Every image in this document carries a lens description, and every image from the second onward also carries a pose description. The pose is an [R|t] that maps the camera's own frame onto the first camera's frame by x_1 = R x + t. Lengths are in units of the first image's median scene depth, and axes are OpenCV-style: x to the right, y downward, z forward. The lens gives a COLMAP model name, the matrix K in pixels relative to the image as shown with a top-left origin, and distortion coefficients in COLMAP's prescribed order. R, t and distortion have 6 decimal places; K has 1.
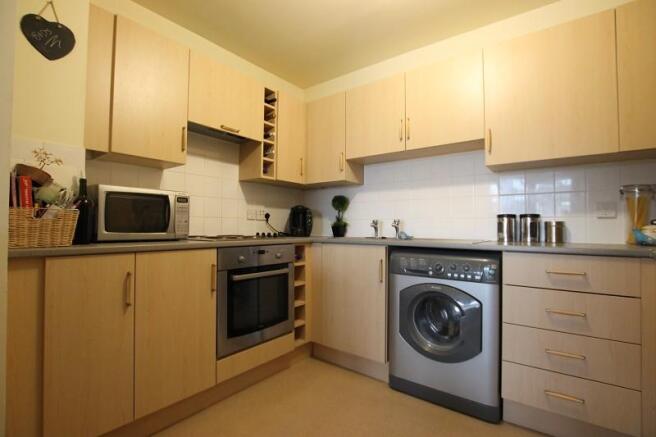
lens RADIAL K [[304.9, 0, 328.0], [0, 304.9, 218.5], [0, 0, 1]] dist [-0.028093, 0.001104]
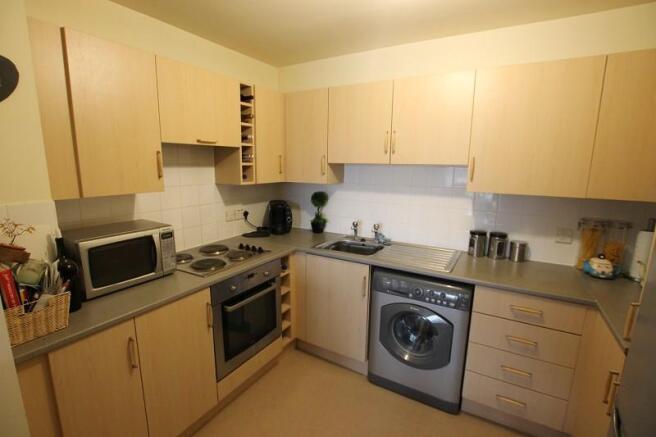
lens RADIAL K [[304.9, 0, 328.0], [0, 304.9, 218.5], [0, 0, 1]] dist [-0.028093, 0.001104]
pose [[0.992327, -0.014864, 0.122741, -0.084517], [-0.010558, 0.978932, 0.203912, -0.291304], [-0.123186, -0.203643, 0.971264, 0.017468]]
